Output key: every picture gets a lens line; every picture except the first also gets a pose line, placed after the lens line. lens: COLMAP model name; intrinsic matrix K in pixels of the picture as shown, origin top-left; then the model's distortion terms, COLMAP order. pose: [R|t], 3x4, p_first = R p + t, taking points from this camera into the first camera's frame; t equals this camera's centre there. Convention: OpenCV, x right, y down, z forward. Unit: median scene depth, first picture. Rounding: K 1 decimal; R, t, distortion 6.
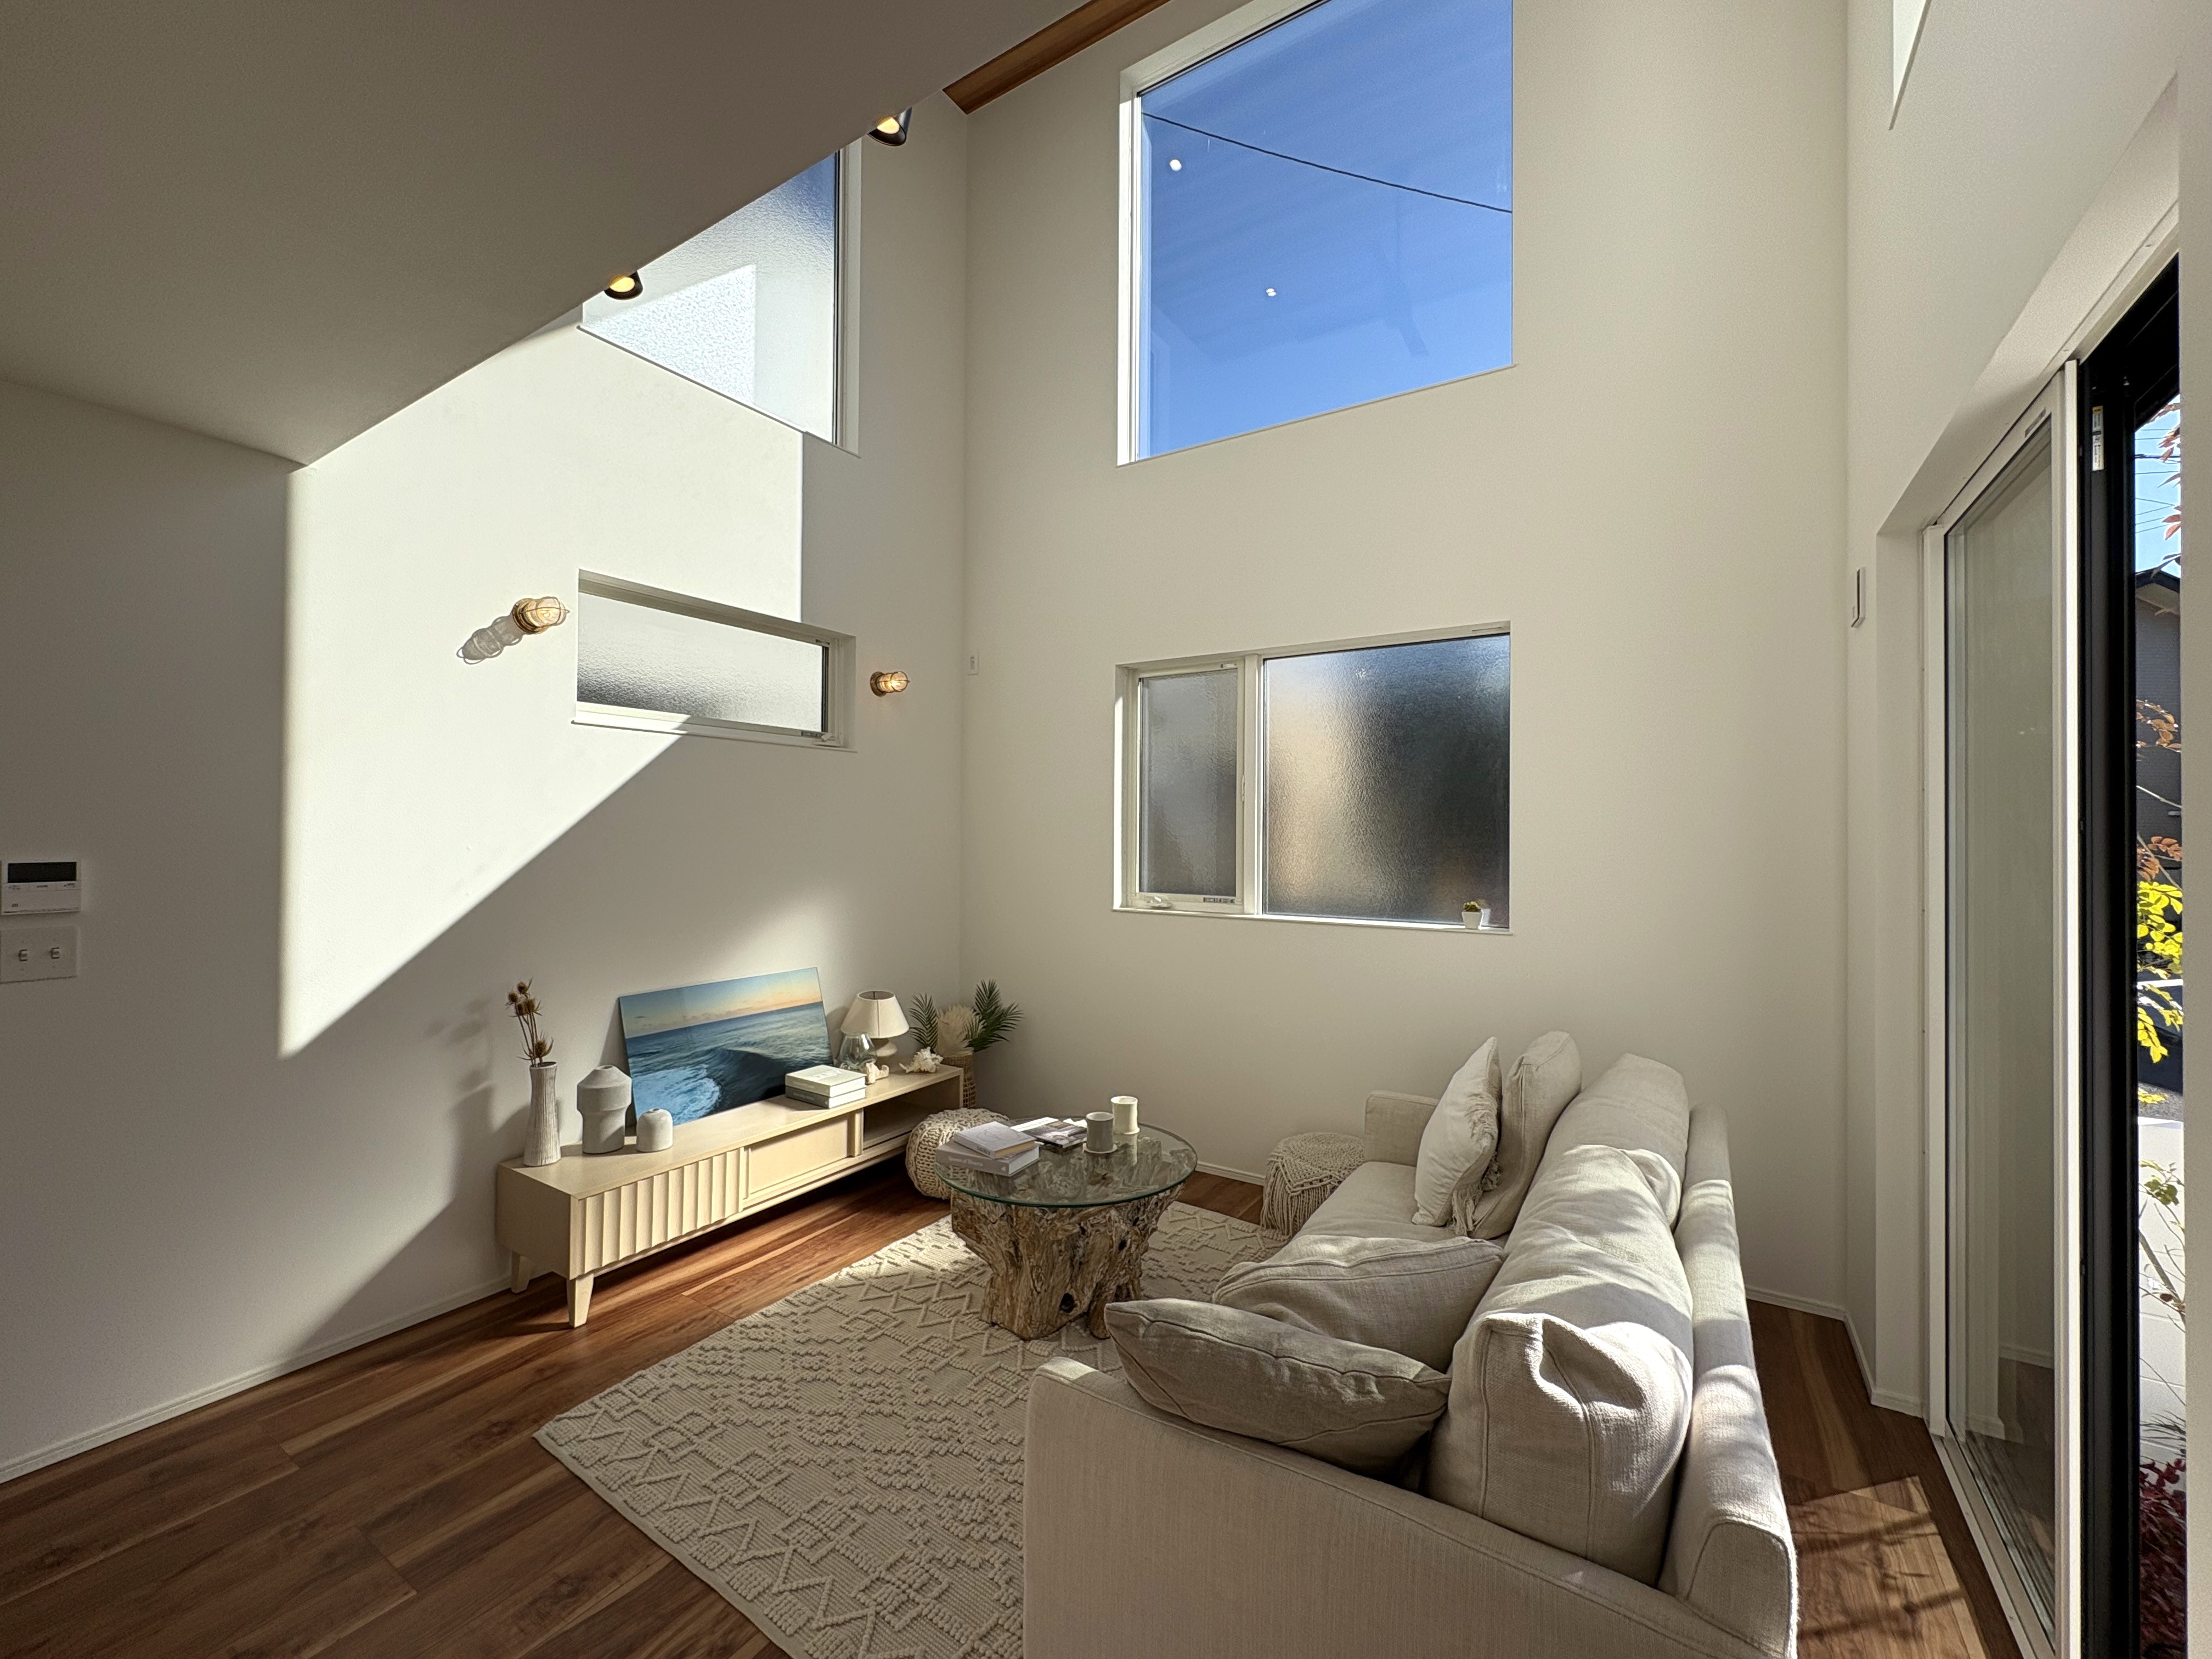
lens RADIAL K [[900.6, 0, 1106.6], [0, 900.6, 825.1], [0, 0, 1]] dist [-0.000630, 0.000017]
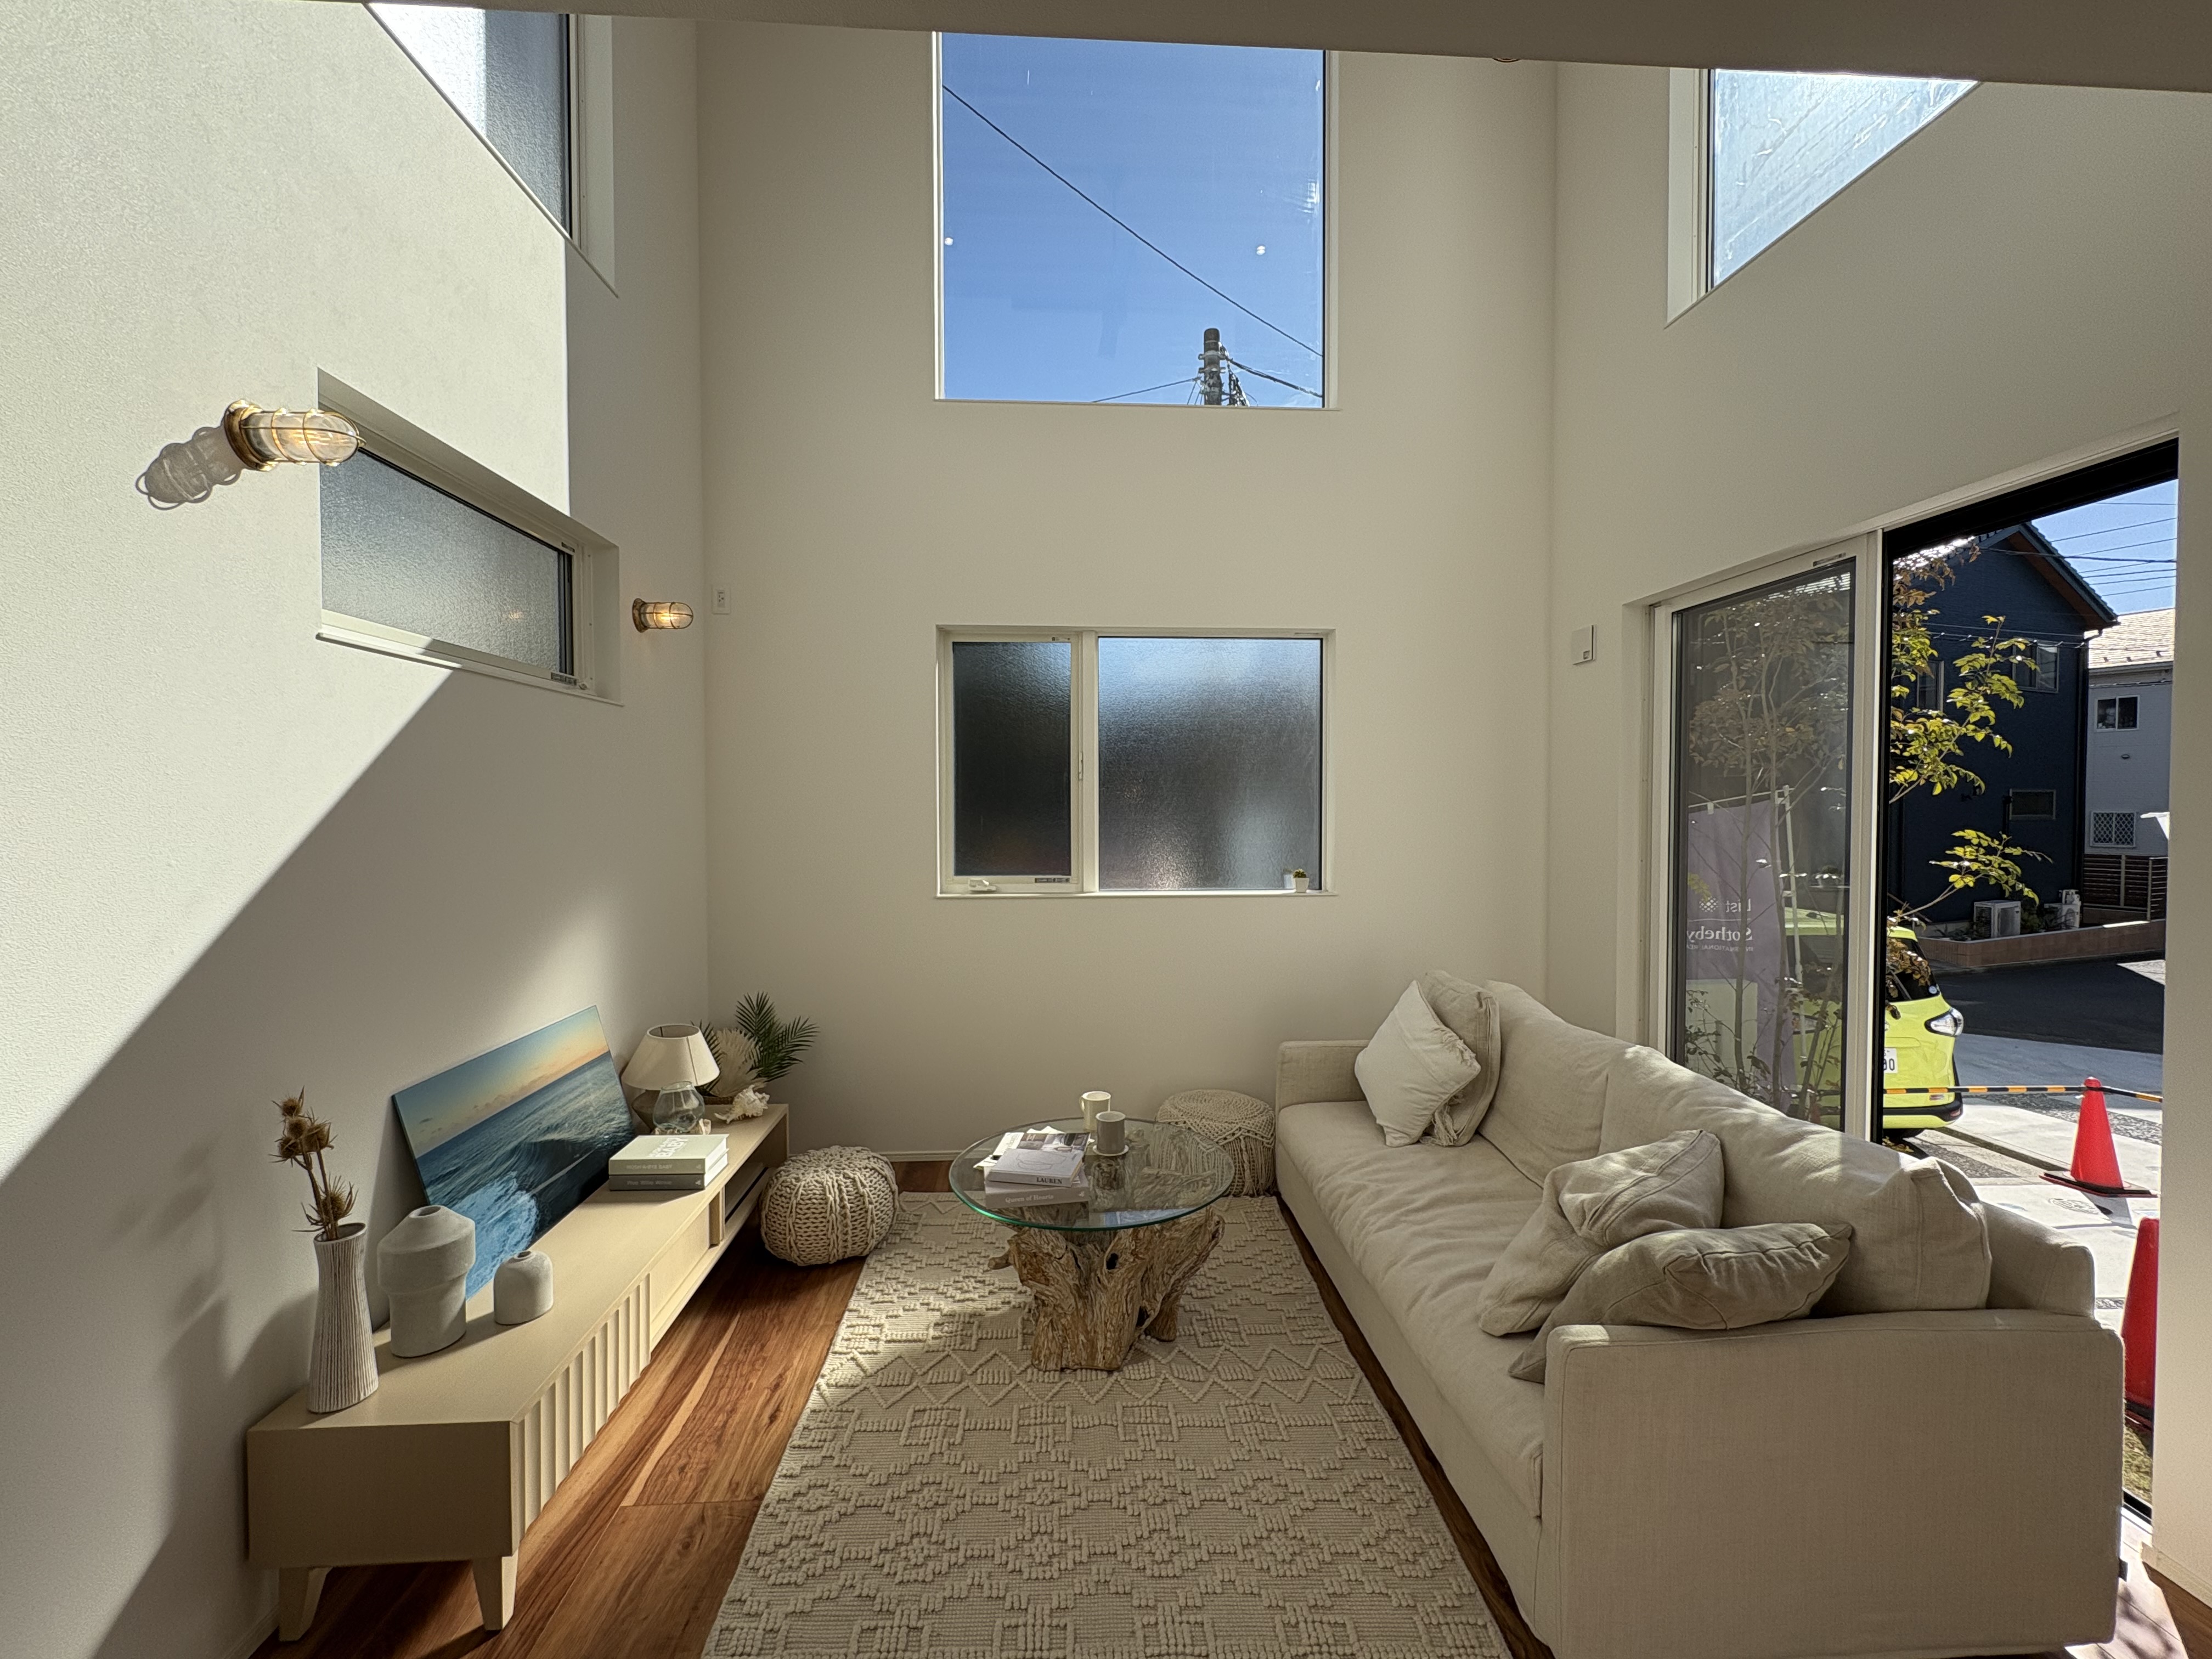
lens RADIAL K [[900.6, 0, 1106.1], [0, 900.6, 823.8], [0, 0, 1]] dist [-0.000630, 0.000017]
pose [[0.808304, -0.021048, 0.588390, -0.550601], [0.000876, 0.999403, 0.034547, -0.014842], [-0.588765, -0.027409, 0.807839, 0.246032]]
